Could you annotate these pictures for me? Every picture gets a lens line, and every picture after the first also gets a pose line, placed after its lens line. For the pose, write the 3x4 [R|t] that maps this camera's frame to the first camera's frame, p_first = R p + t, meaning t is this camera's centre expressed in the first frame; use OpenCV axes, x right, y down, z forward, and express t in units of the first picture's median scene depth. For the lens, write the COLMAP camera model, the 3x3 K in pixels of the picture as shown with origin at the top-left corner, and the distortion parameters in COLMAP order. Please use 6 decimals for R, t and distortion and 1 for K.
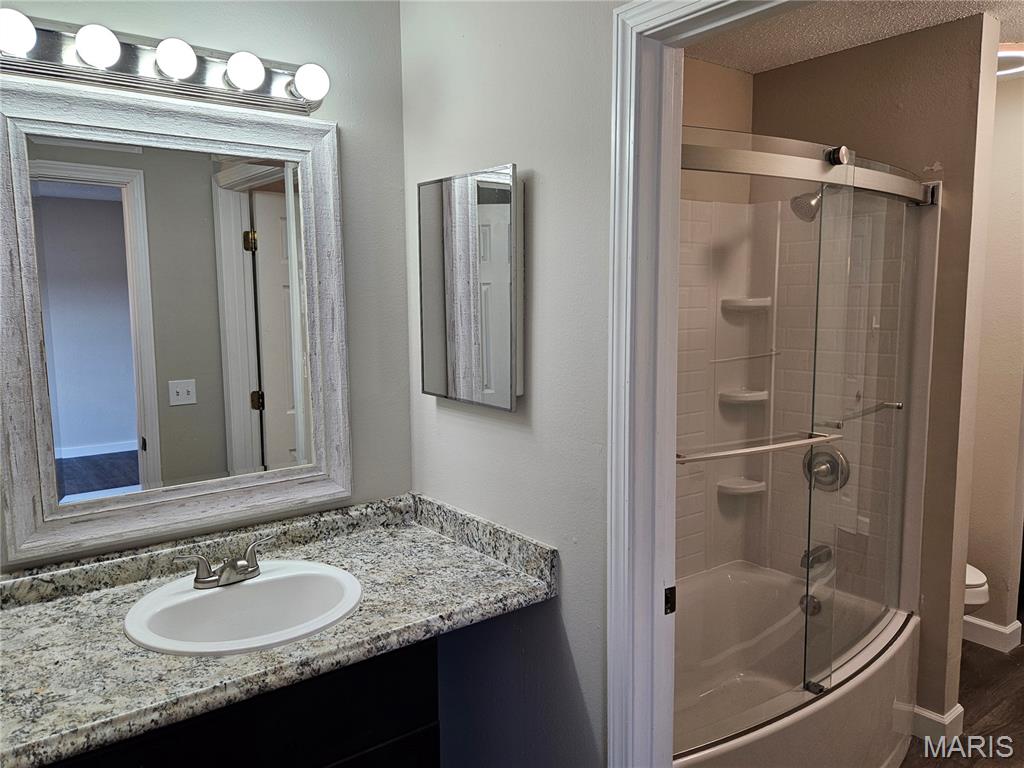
lens RADIAL K [[757.2, 0, 512.6], [0, 757.2, 386.6], [0, 0, 1]] dist [0.063966, -0.049818]
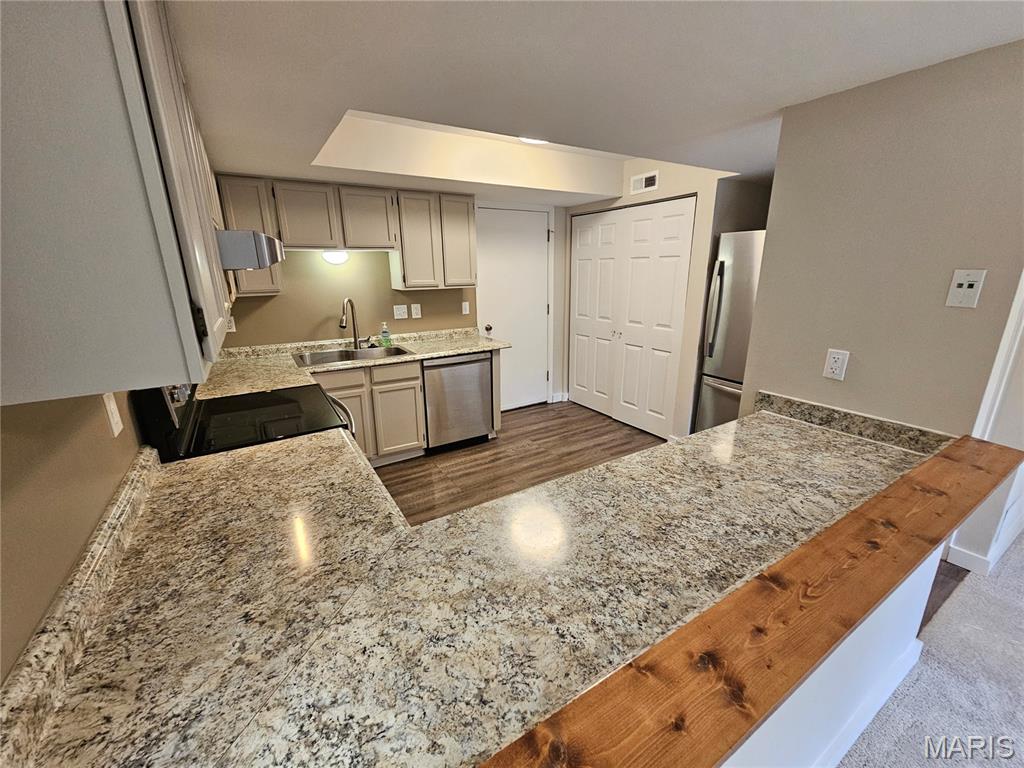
lens RADIAL K [[419.8, 0, 514.4], [0, 419.8, 385.6], [0, 0, 1]] dist [0.002629, -0.000901]
pose [[0.995232, 0.025819, -0.094055, -0.356628], [-0.010914, 0.987750, 0.155661, -0.043437], [0.096921, -0.153892, 0.983323, 0.544492]]
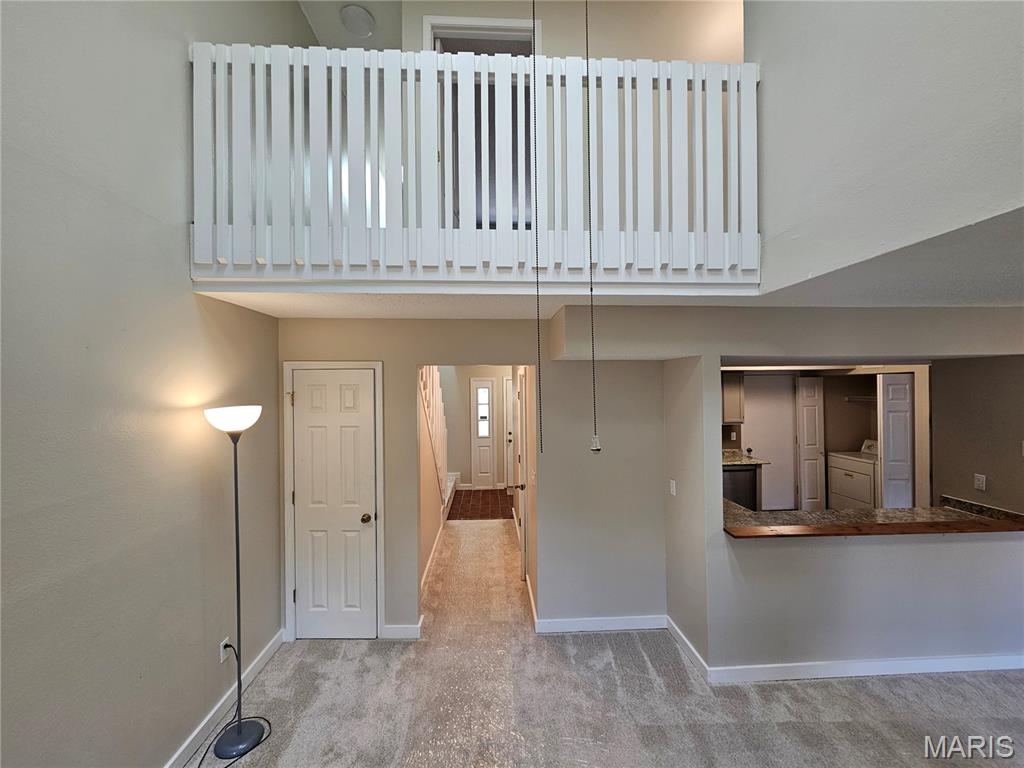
lens RADIAL K [[419.8, 0, 512.3], [0, 419.8, 387.2], [0, 0, 1]] dist [0.002629, -0.000901]
pose [[0.827400, 0.002127, -0.561608, -0.410207], [-0.065750, 0.993483, -0.093106, -0.063208], [0.557750, 0.113961, 0.822148, -1.537045]]
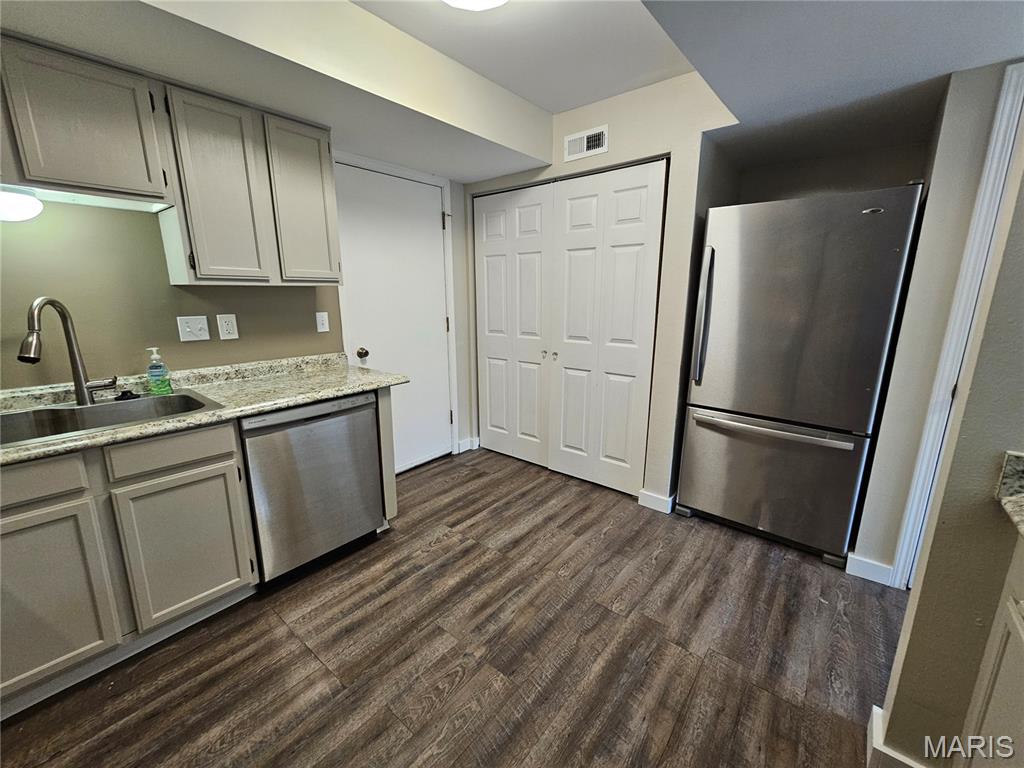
lens RADIAL K [[419.8, 0, 512.6], [0, 419.8, 387.2], [0, 0, 1]] dist [0.002629, -0.000901]
pose [[0.974113, -0.040614, 0.222385, -0.589872], [0.018215, 0.994632, 0.101859, -0.010383], [-0.225328, -0.095172, 0.969624, 1.462876]]
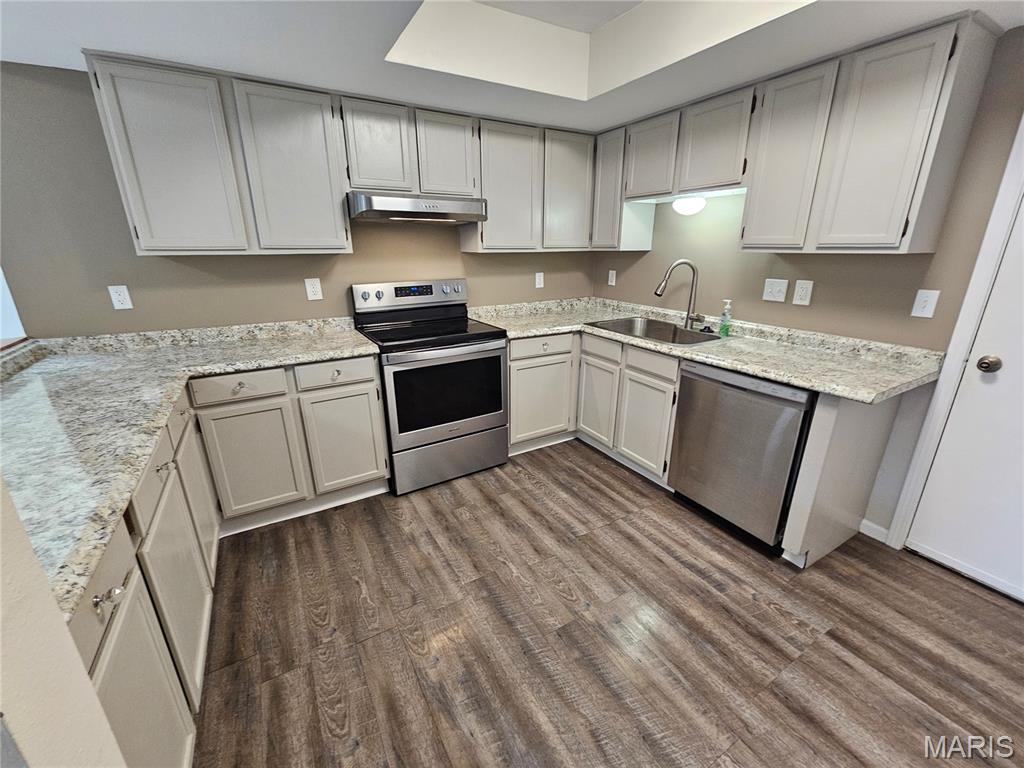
lens RADIAL K [[419.8, 0, 511.7], [0, 419.8, 385.4], [0, 0, 1]] dist [0.002629, -0.000901]
pose [[-0.127120, 0.323203, -0.937753, 0.437244], [-0.116555, 0.934005, 0.337712, -0.165506], [0.985015, 0.152230, -0.081060, 2.263457]]
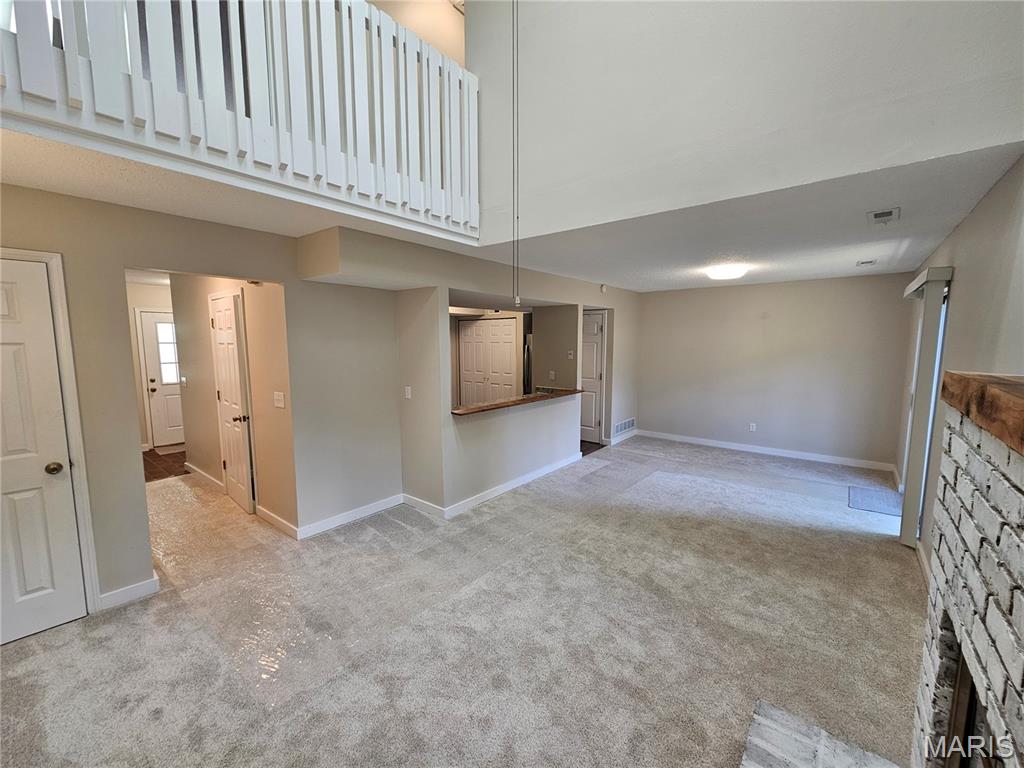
lens RADIAL K [[419.8, 0, 515.9], [0, 419.8, 387.7], [0, 0, 1]] dist [0.002629, -0.000901]
pose [[0.969575, -0.018736, 0.244076, -0.928612], [0.020480, 0.999780, -0.004608, 0.192356], [-0.243936, 0.009466, 0.969745, -2.083515]]
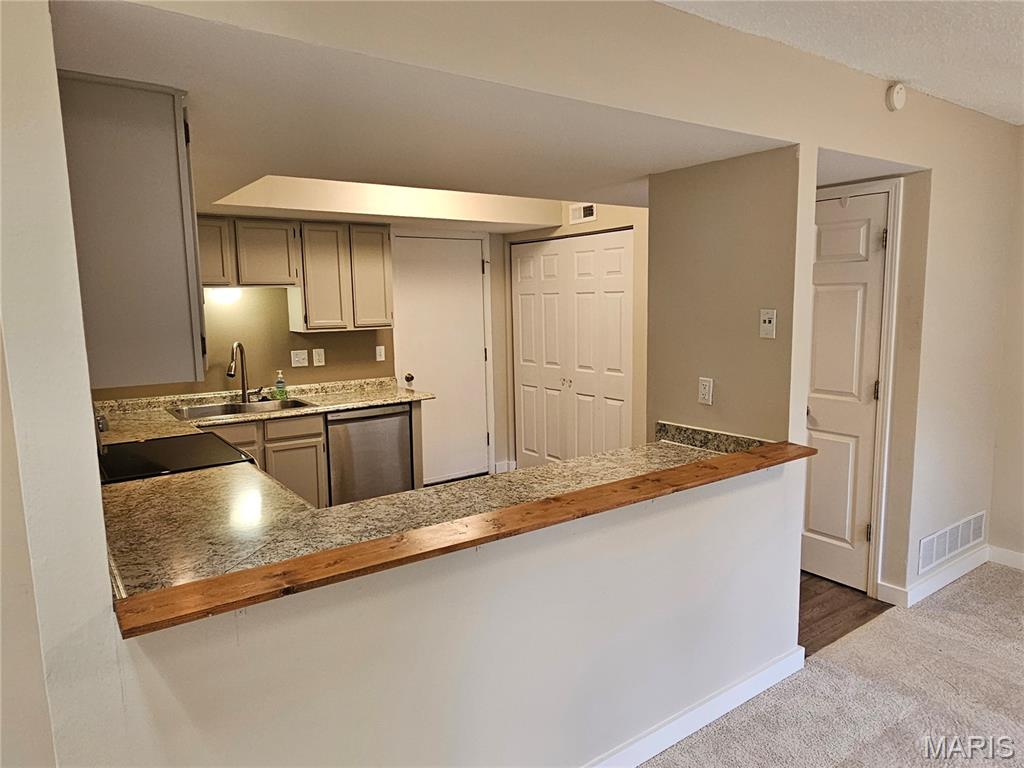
lens RADIAL K [[671.7, 0, 522.1], [0, 671.7, 383.5], [0, 0, 1]] dist [0.005516, 0.000813]
pose [[0.999812, -0.004361, -0.018888, -0.121191], [0.004468, 0.999974, 0.005609, 0.030192], [0.018863, -0.005692, 0.999806, -0.283952]]
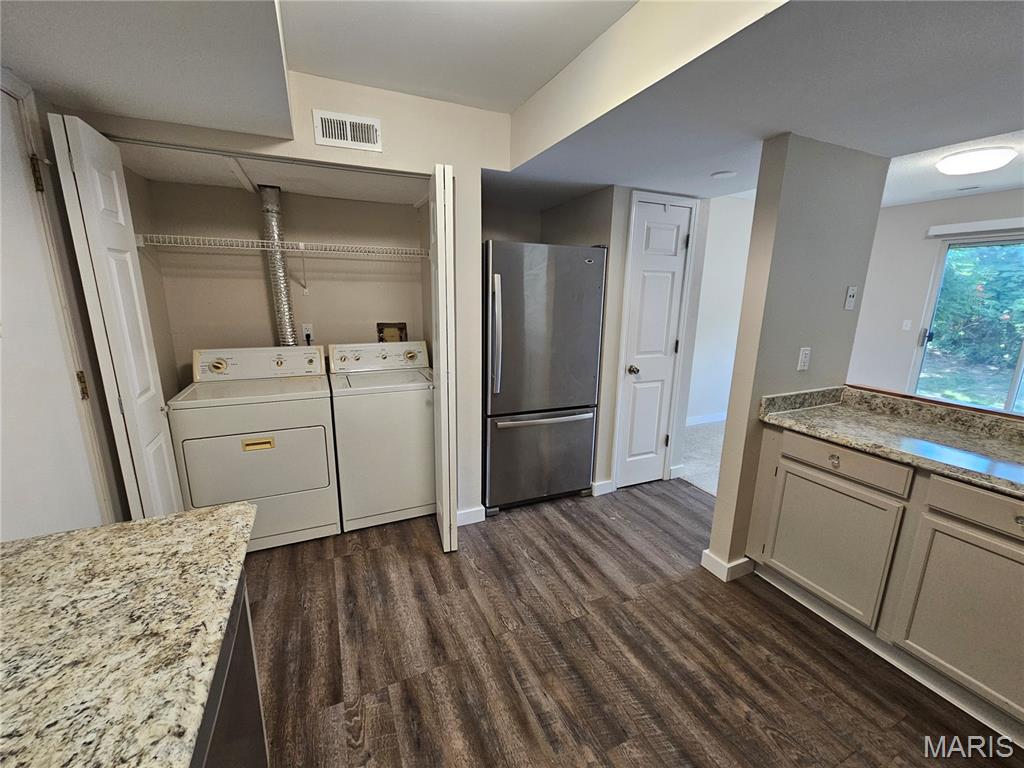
lens RADIAL K [[419.8, 0, 512.0], [0, 419.8, 385.5], [0, 0, 1]] dist [0.002629, -0.000901]
pose [[0.226545, -0.199129, 0.953428, -1.223817], [0.102478, 0.978318, 0.179978, -0.205553], [-0.968595, 0.056932, 0.242039, 2.365501]]
